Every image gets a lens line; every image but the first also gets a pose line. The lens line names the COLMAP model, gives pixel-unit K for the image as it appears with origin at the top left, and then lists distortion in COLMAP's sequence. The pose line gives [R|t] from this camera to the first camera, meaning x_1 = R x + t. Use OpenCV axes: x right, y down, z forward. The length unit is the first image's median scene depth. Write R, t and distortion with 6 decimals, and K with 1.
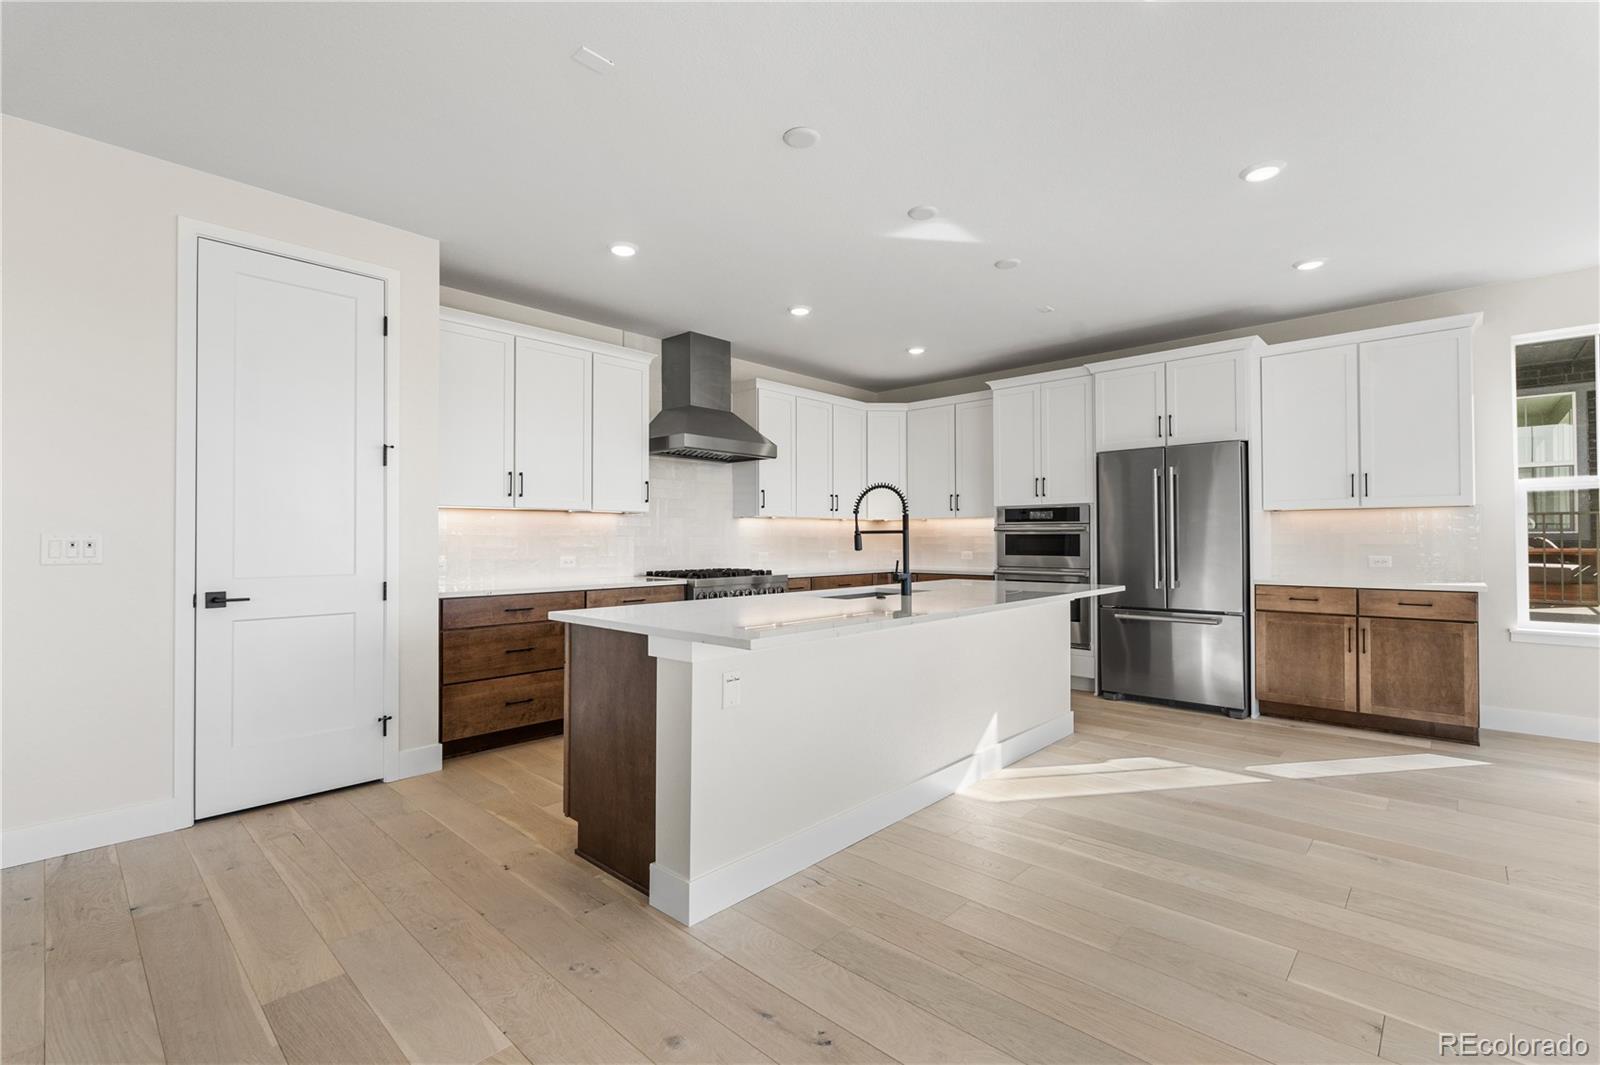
lens RADIAL K [[705.2, 0, 799.6], [0, 705.2, 529.8], [0, 0, 1]] dist [-0.003062, -0.000035]
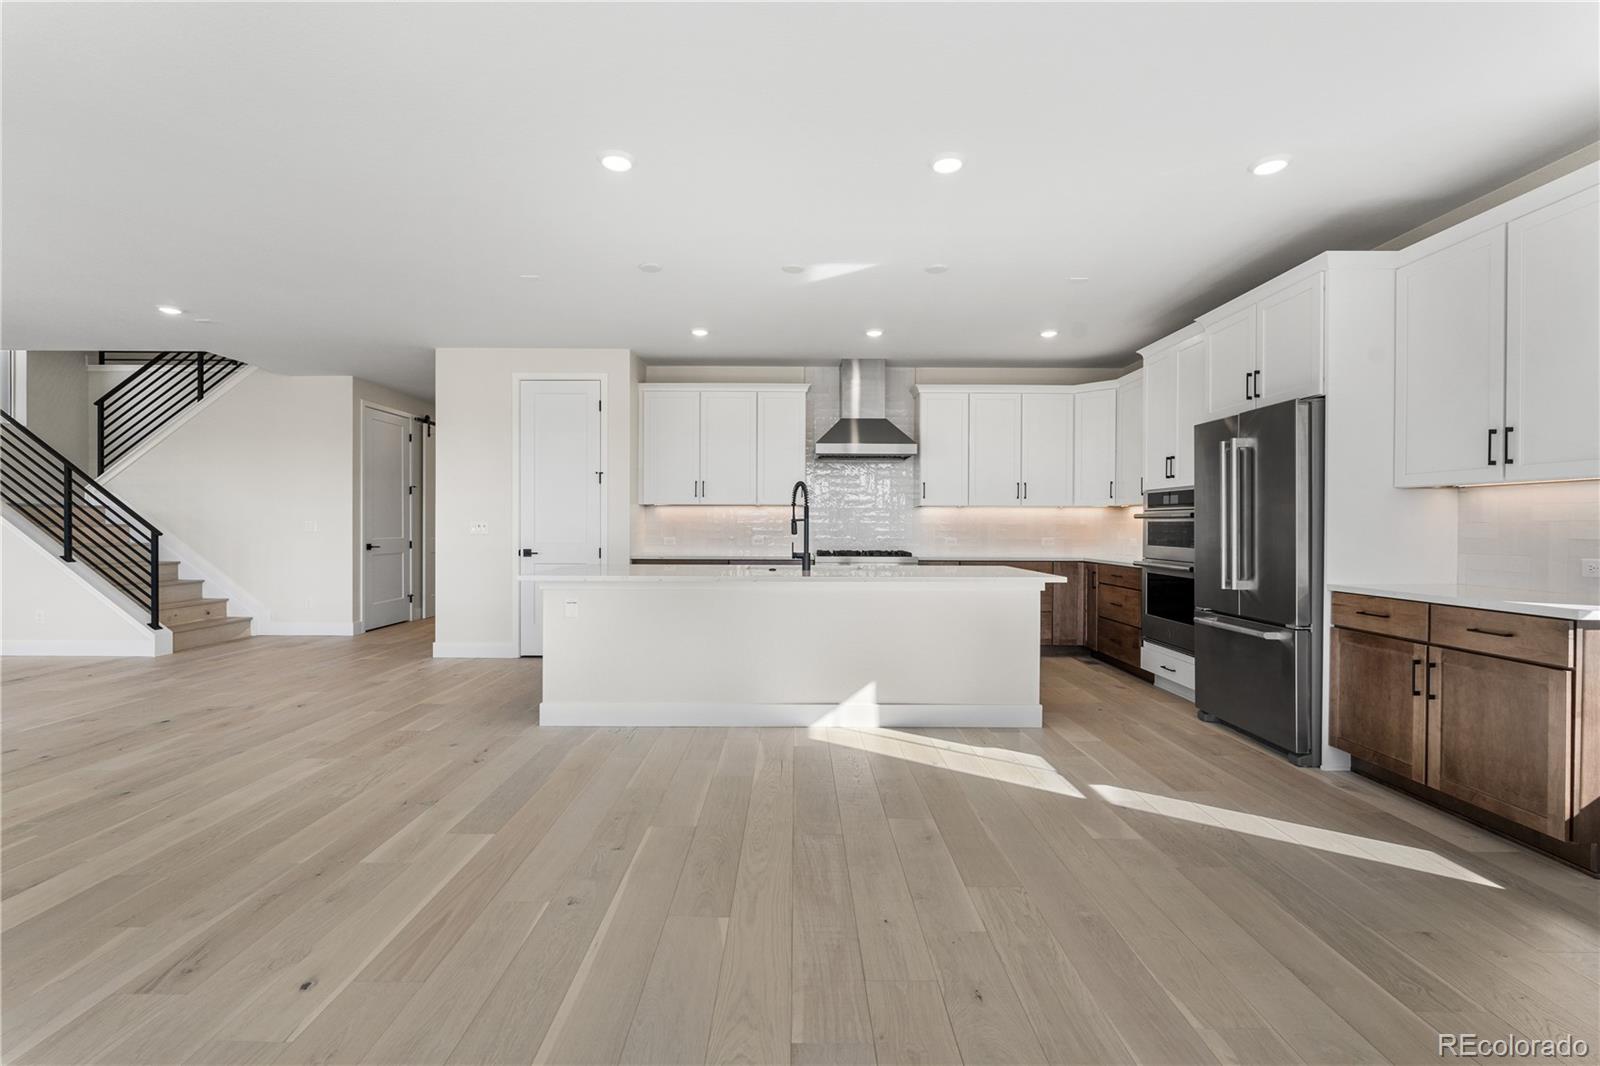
lens RADIAL K [[712.4, 0, 799.0], [0, 712.4, 532.3], [0, 0, 1]] dist [-0.003749, -0.000037]
pose [[0.685478, 0.011847, -0.727997, 0.840661], [0.004441, 0.999781, 0.020452, -0.000838], [0.728080, -0.017252, 0.685275, 0.092550]]
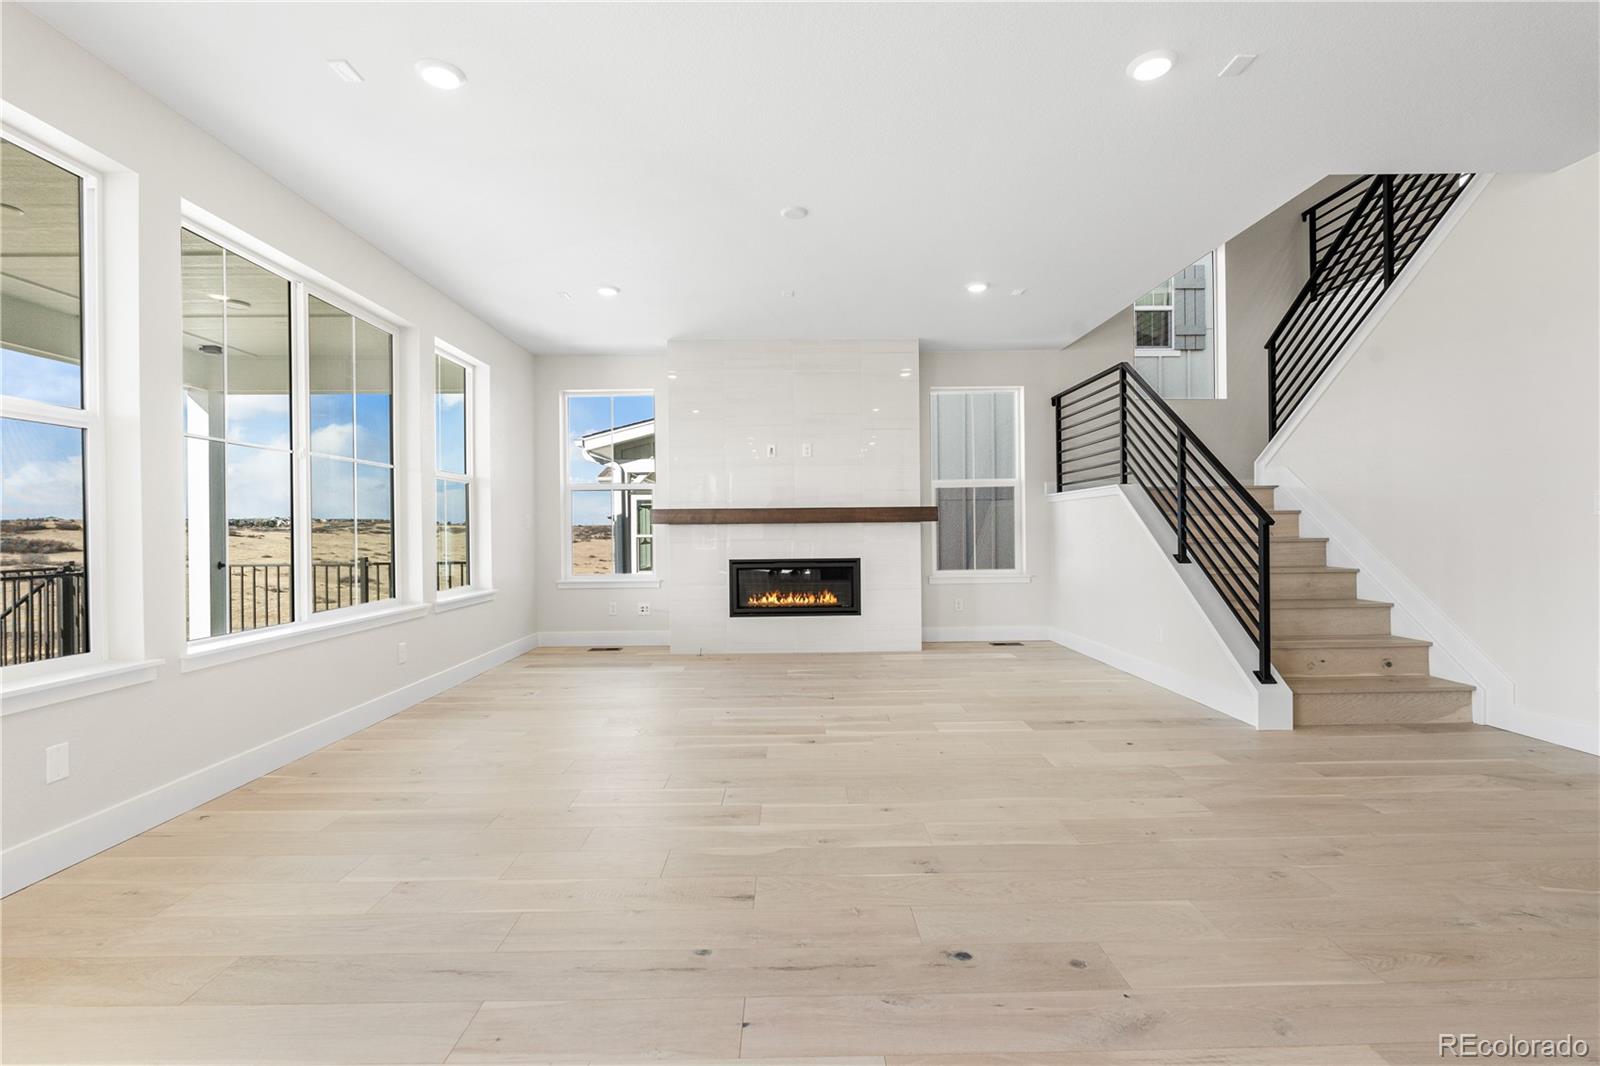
lens RADIAL K [[712.4, 0, 799.0], [0, 712.4, 532.3], [0, 0, 1]] dist [-0.003749, -0.000037]
pose [[-0.724253, 0.012798, -0.689415, -0.093759], [0.024995, 0.999658, -0.007700, 0.031067], [0.689081, -0.022809, -0.724325, 0.357807]]
